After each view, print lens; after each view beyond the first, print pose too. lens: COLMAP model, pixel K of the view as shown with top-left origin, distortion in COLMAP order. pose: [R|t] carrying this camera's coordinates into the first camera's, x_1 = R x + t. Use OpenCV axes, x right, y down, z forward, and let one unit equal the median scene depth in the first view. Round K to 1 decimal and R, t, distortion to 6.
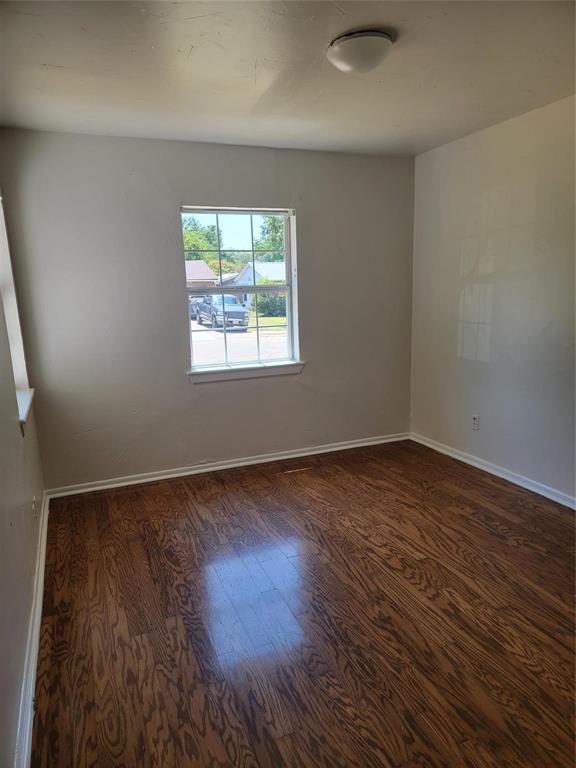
lens RADIAL K [[530.5, 0, 289.6], [0, 530.5, 385.0], [0, 0, 1]] dist [0.088476, -0.061204]
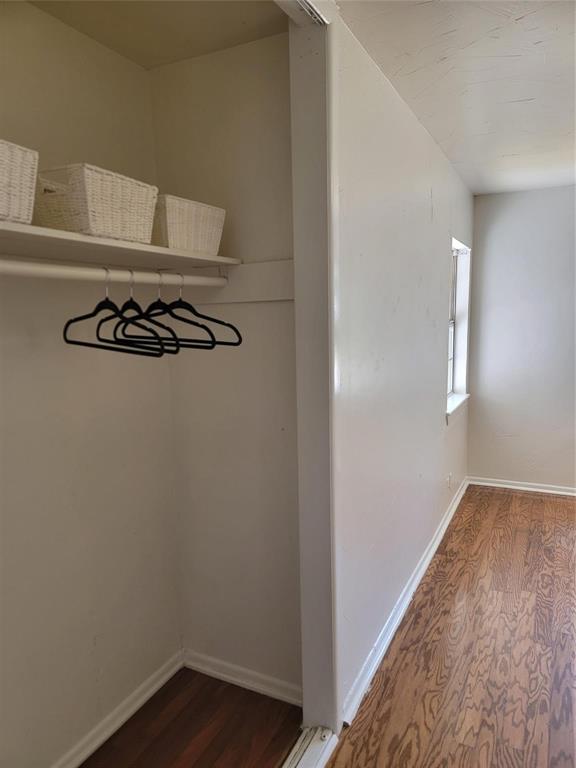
lens RADIAL K [[530.5, 0, 288.0], [0, 530.5, 384.7], [0, 0, 1]] dist [0.088476, -0.061204]
pose [[0.655717, 0.106797, -0.747416, 0.288681], [-0.137565, 0.990274, 0.020811, 0.028063], [0.742369, 0.089172, 0.664031, -0.234126]]
